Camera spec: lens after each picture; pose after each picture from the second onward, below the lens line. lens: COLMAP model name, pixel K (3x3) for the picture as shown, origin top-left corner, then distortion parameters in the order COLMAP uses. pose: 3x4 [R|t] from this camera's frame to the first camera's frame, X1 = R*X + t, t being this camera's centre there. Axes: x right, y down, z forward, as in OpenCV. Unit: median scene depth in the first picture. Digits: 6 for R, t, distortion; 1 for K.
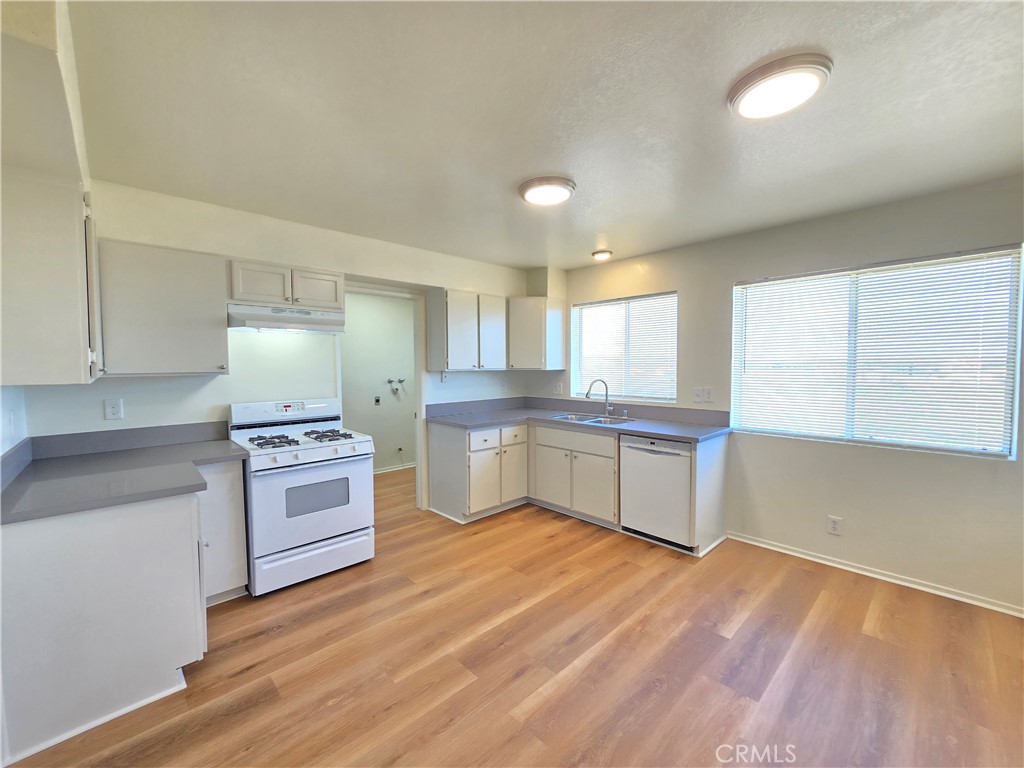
lens RADIAL K [[420.6, 0, 512.6], [0, 420.6, 381.9], [0, 0, 1]] dist [0.000999, -0.000335]
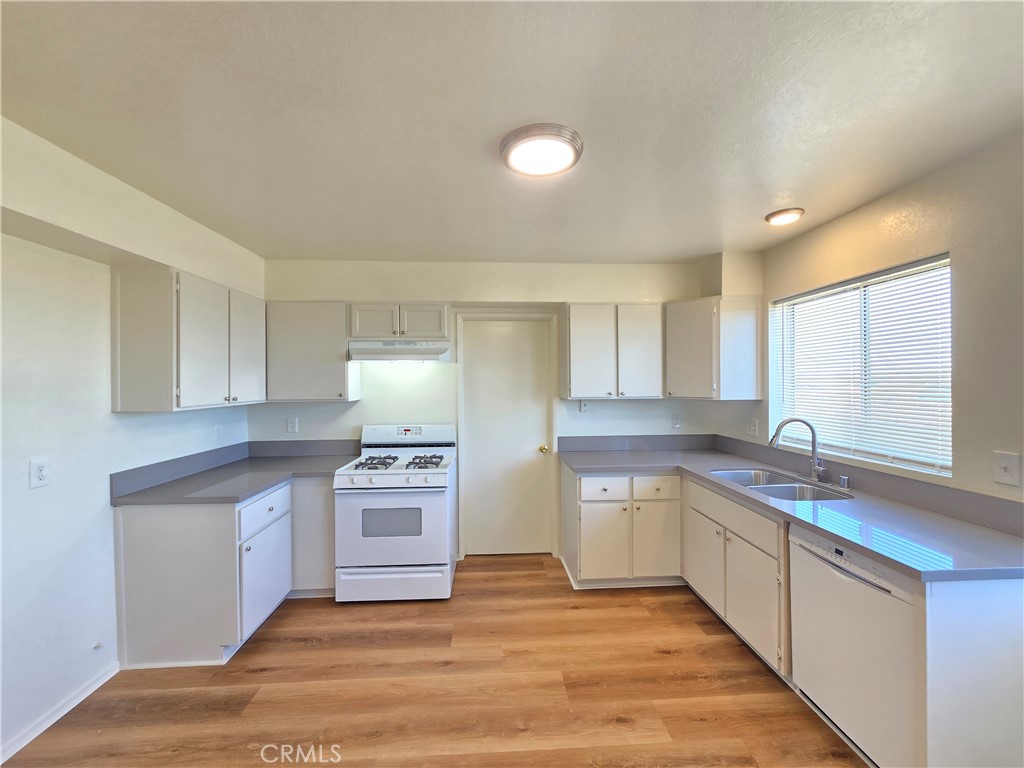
lens RADIAL K [[420.6, 0, 512.6], [0, 420.6, 381.9], [0, 0, 1]] dist [0.000999, -0.000335]
pose [[0.760916, -0.001841, -0.648848, 0.327763], [-0.024154, 0.999222, -0.031161, -0.033901], [0.648401, 0.039383, 0.760280, 0.301999]]
